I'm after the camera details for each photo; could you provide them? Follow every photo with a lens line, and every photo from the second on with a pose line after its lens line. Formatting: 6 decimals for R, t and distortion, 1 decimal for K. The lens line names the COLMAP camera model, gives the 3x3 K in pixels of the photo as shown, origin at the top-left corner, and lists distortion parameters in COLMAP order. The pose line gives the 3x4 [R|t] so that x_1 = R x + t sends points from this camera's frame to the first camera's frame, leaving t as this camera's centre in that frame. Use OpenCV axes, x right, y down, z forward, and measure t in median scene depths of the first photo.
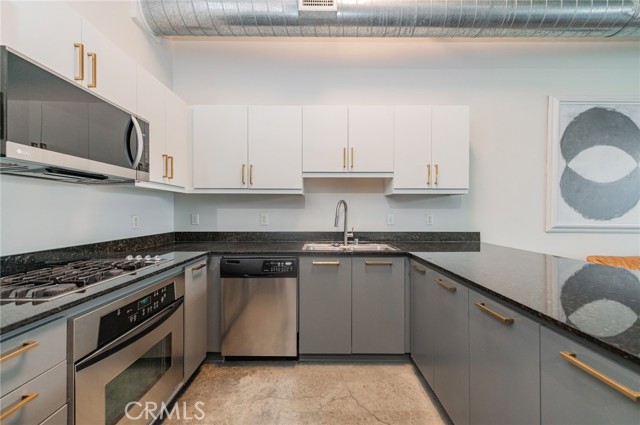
lens RADIAL K [[256.3, 0, 319.0], [0, 256.3, 211.0], [0, 0, 1]] dist [0.001666, 0.000031]
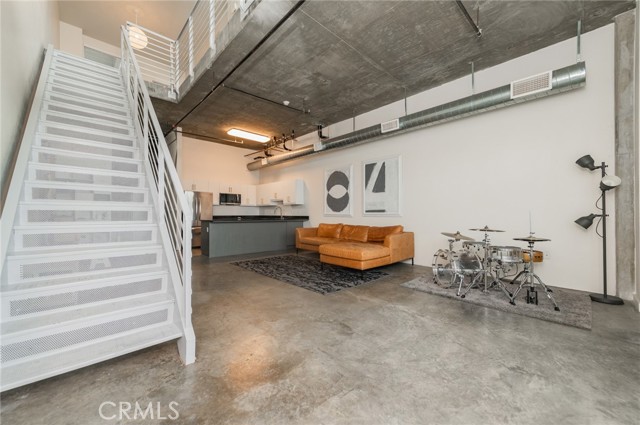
lens RADIAL K [[256.3, 0, 316.4], [0, 256.3, 213.4], [0, 0, 1]] dist [0.001666, 0.000031]
pose [[0.663661, 0.000734, -0.748033, 3.018736], [-0.005857, 0.999974, -0.004214, 0.064135], [0.748011, 0.007178, 0.663648, -0.990348]]
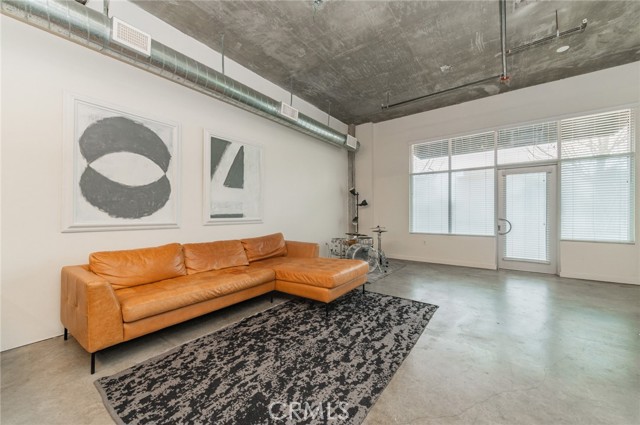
lens RADIAL K [[256.3, 0, 317.6], [0, 256.3, 213.9], [0, 0, 1]] dist [0.001666, 0.000031]
pose [[0.584067, -0.002427, 0.811702, 0.667525], [0.005266, 0.999986, -0.000799, 0.020538], [-0.811689, 0.004741, 0.584071, -0.330285]]
